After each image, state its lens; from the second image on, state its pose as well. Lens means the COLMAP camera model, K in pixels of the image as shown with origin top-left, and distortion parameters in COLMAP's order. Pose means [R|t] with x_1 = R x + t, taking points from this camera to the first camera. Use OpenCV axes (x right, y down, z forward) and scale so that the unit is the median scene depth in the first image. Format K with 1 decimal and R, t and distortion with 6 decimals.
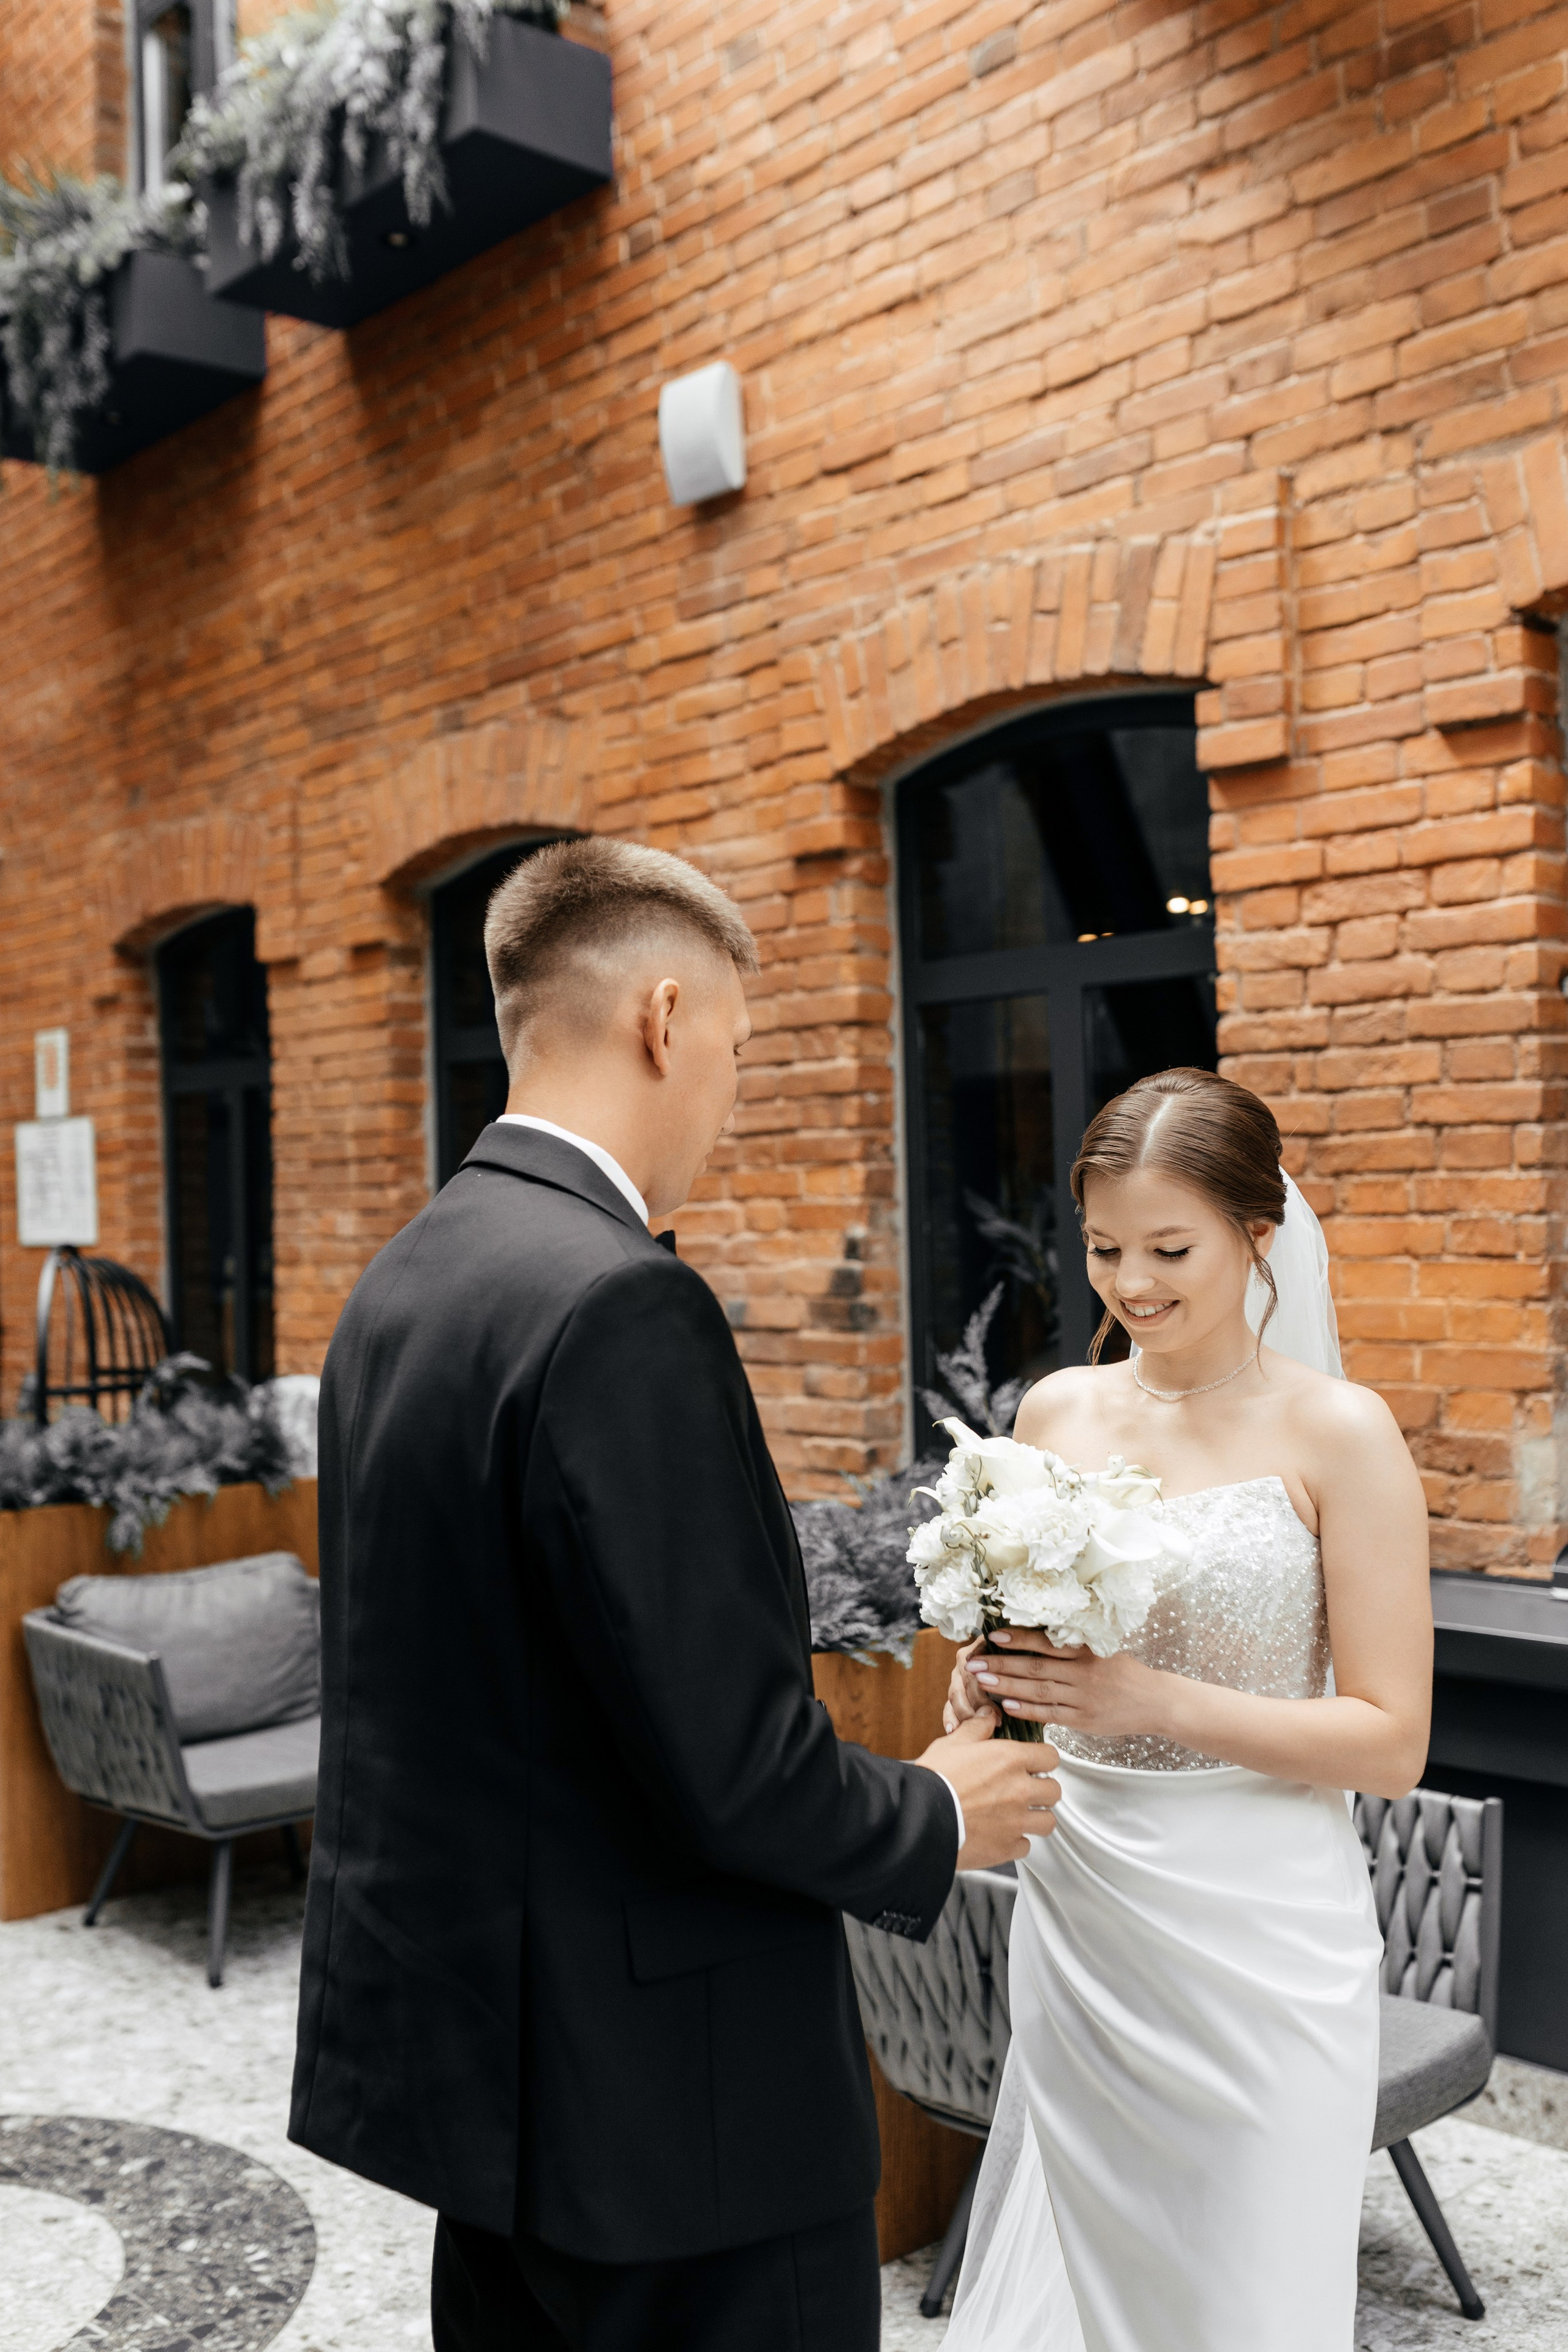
lens RADIAL K [[2339.8, 0, 780.0], [0, 2339.8, 1181.6], [0, 0, 1]] dist [-0.062754, 0.090322]
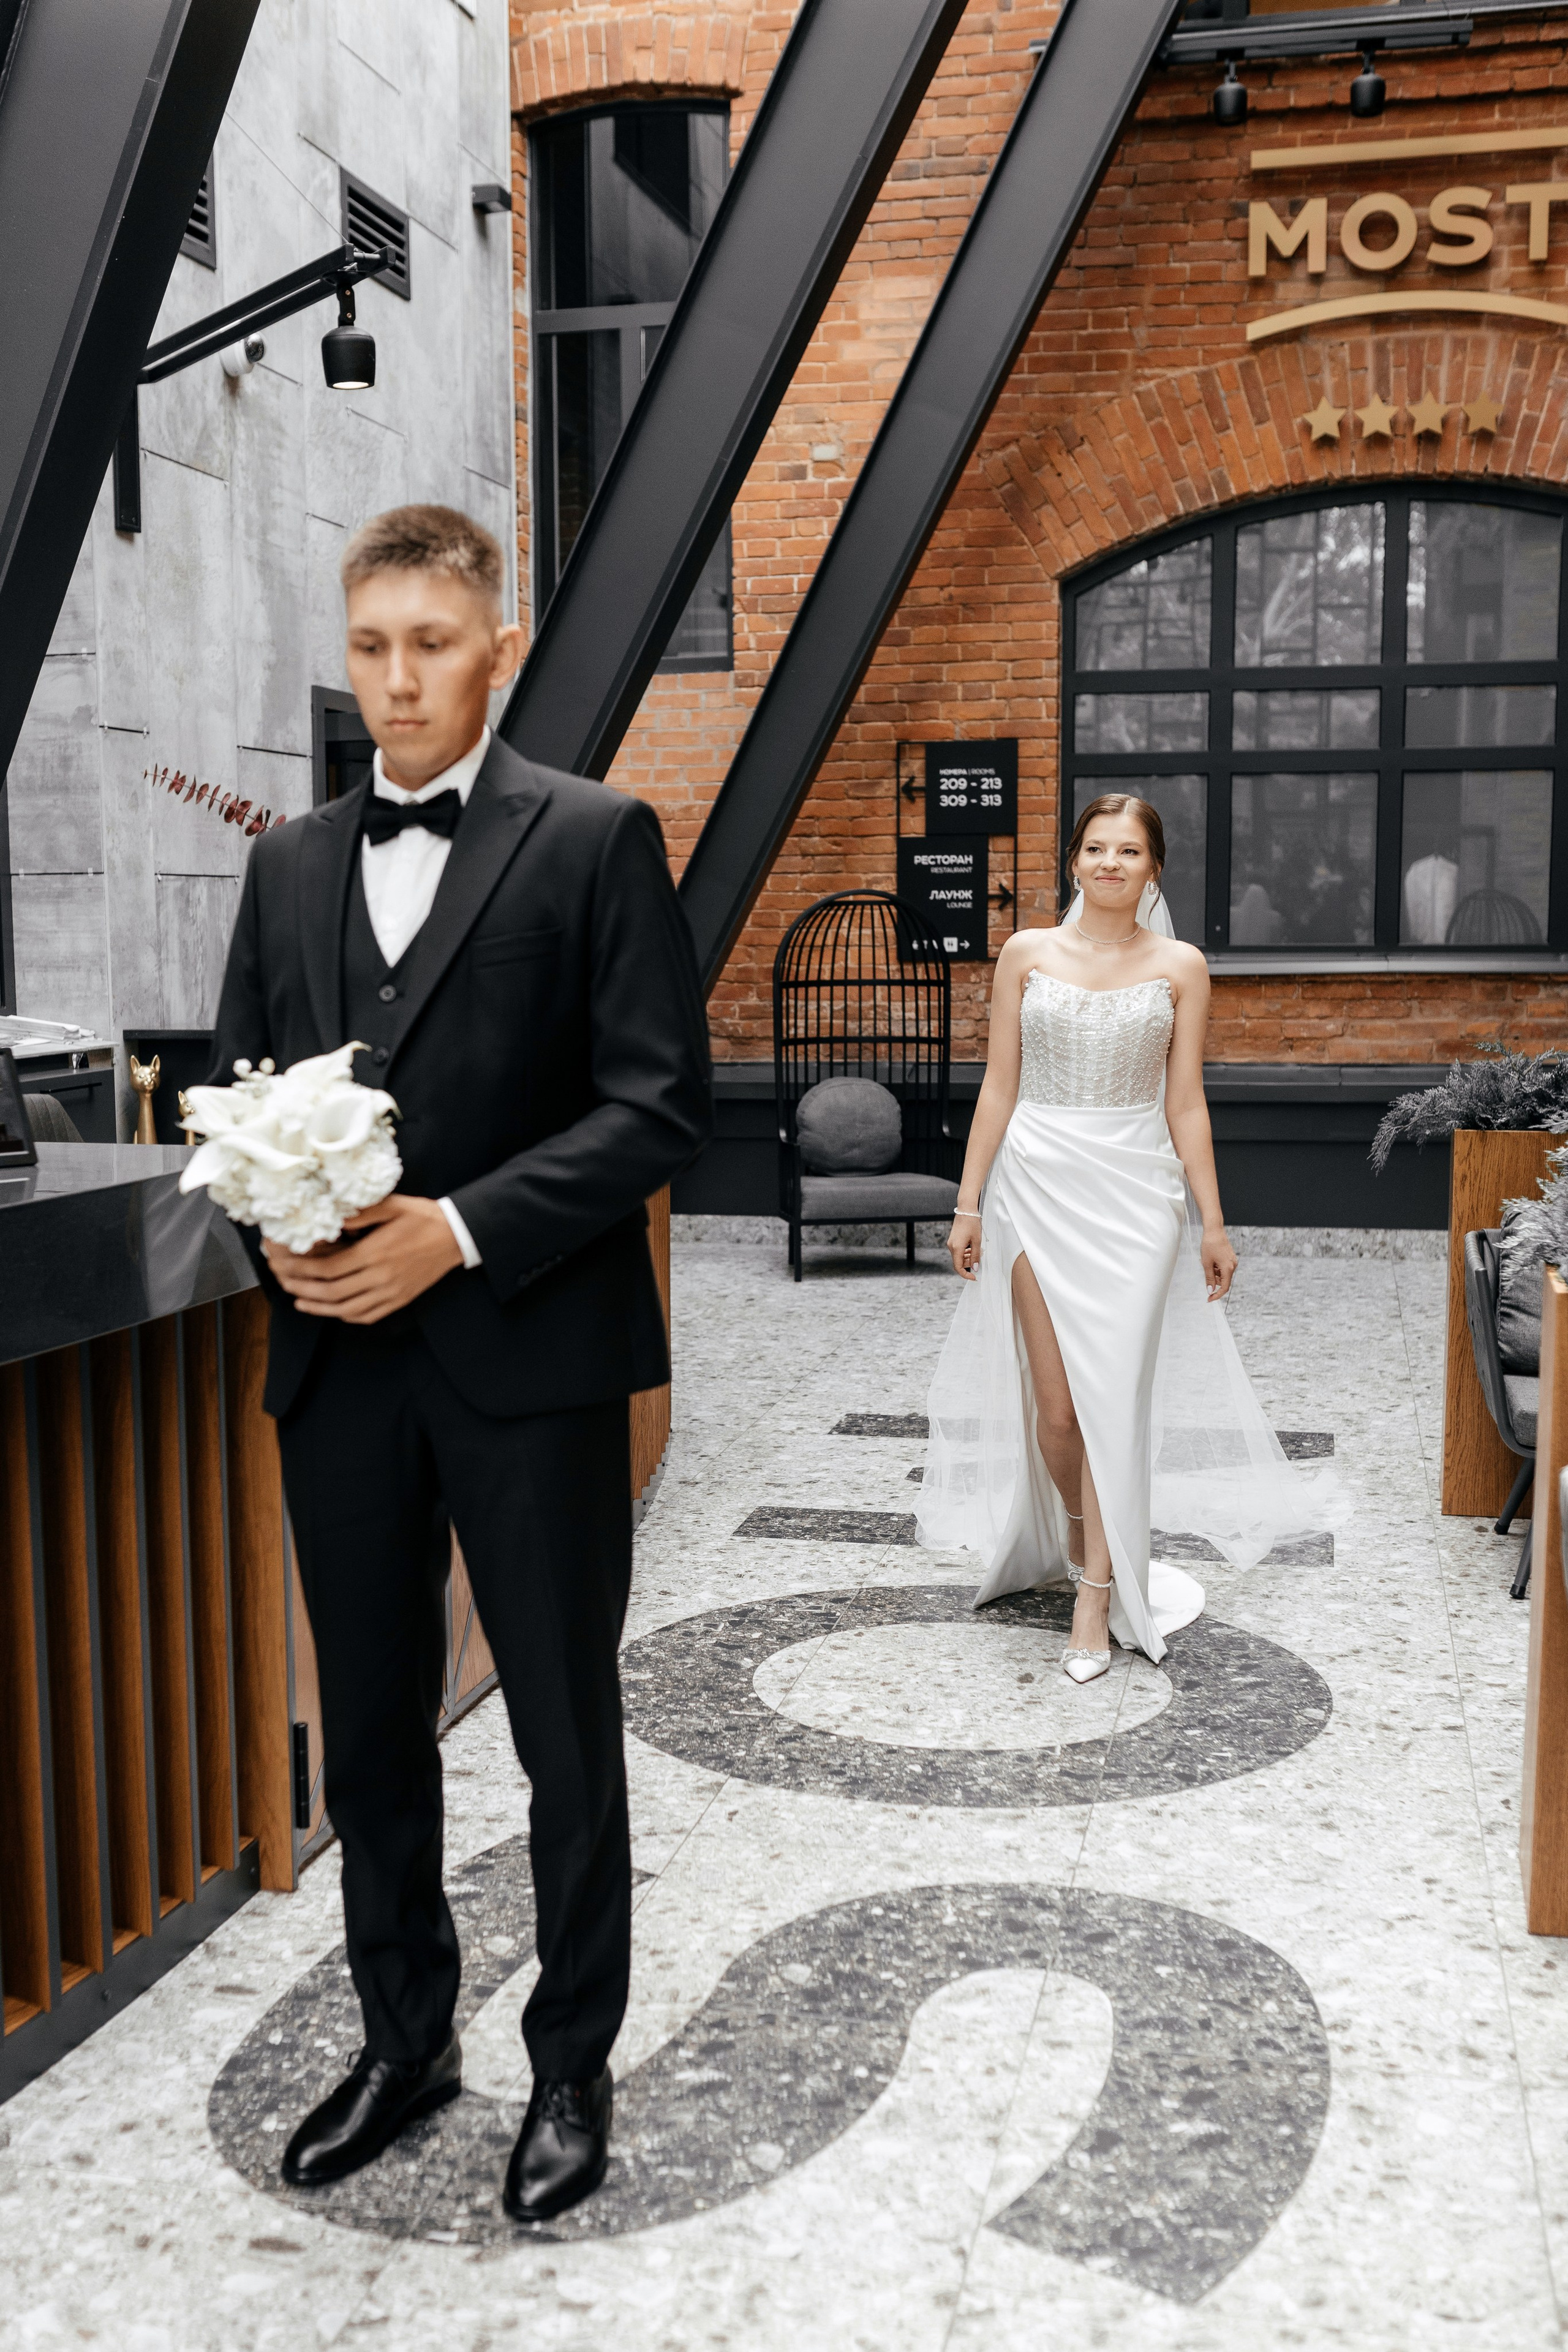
lens RADIAL K [[2568.0, 0, 717.3], [0, 2568.0, 1228.2], [0, 0, 1]] dist [-0.008095, 0.053972]
pose [[0.559788, 0.128669, -0.818585, 0.428204], [-0.006742, 0.988545, 0.150773, 0.014402], [0.828609, -0.078882, 0.554243, 0.079860]]
